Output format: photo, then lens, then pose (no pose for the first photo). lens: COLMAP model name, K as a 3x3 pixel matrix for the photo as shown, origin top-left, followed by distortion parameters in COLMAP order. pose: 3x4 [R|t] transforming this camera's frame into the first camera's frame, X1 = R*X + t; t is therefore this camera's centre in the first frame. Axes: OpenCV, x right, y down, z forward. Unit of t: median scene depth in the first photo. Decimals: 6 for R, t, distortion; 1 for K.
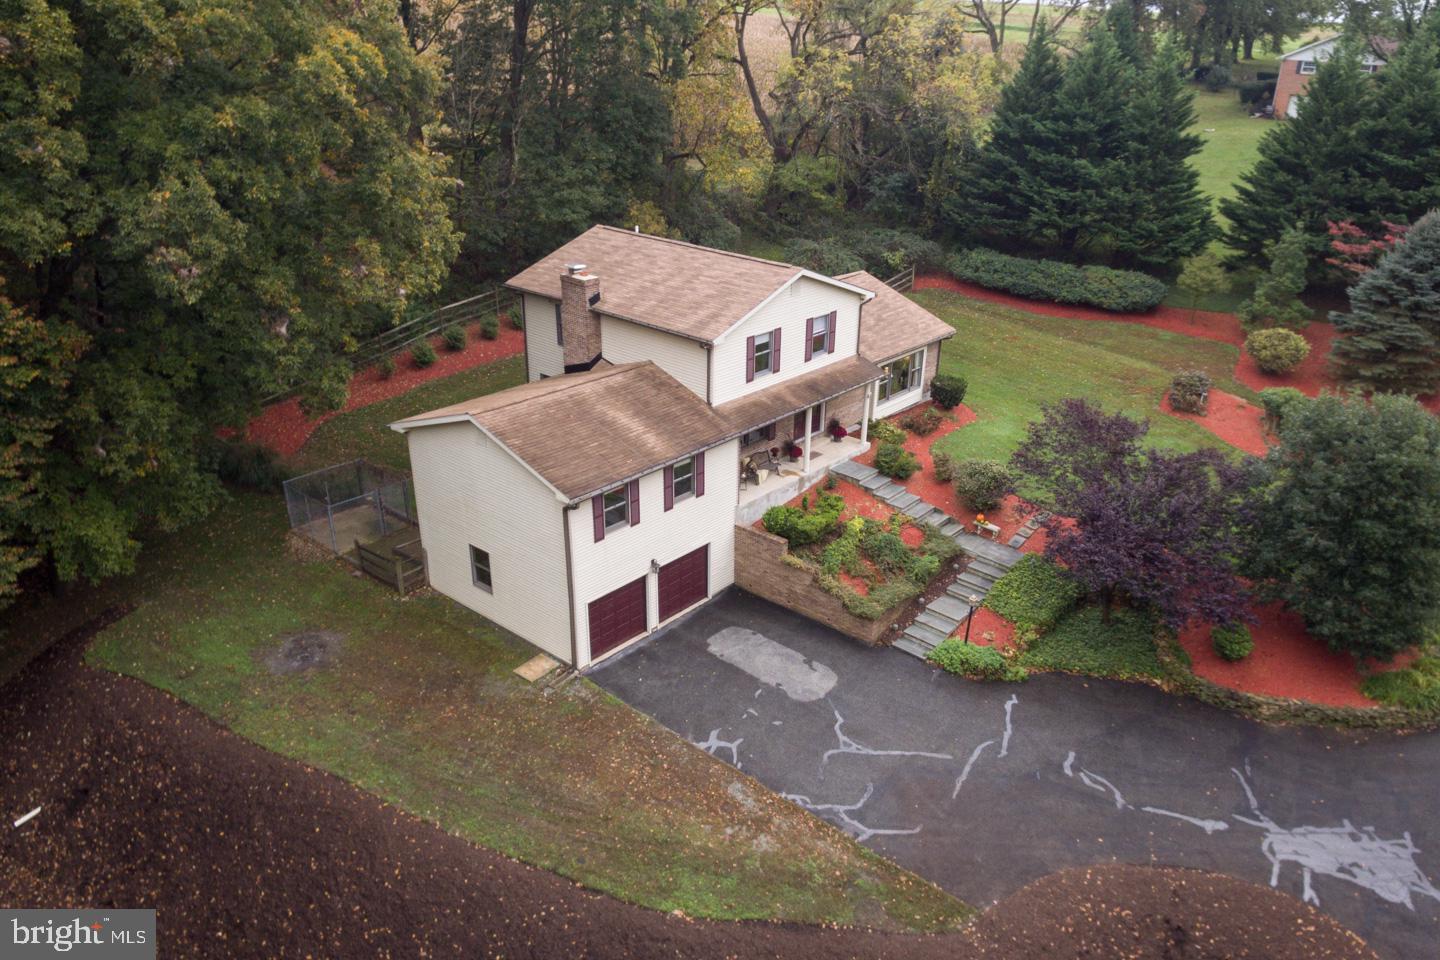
lens RADIAL K [[1026.7, 0, 768.9], [0, 1026.7, 522.5], [0, 0, 1]] dist [0.038132, -0.058310]
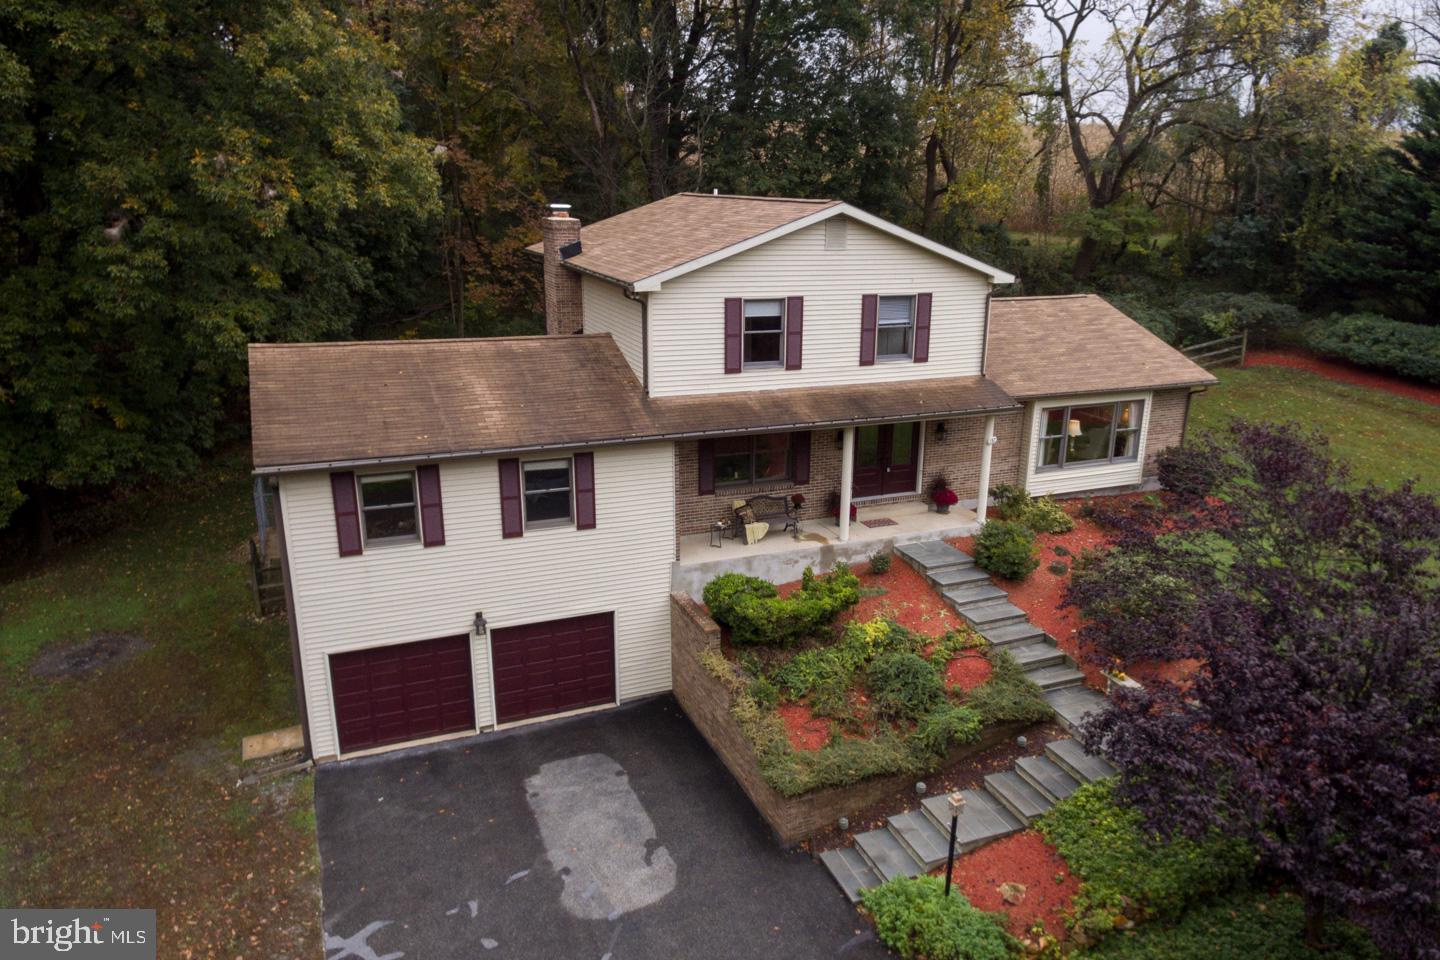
lens RADIAL K [[1006.1, 0, 769.2], [0, 1006.1, 508.3], [0, 0, 1]] dist [0.049920, -0.066907]
pose [[0.892718, 0.120544, -0.434194, 0.286820], [-0.188073, 0.975290, -0.115918, 0.011688], [0.409492, 0.185142, 0.893330, 0.484980]]
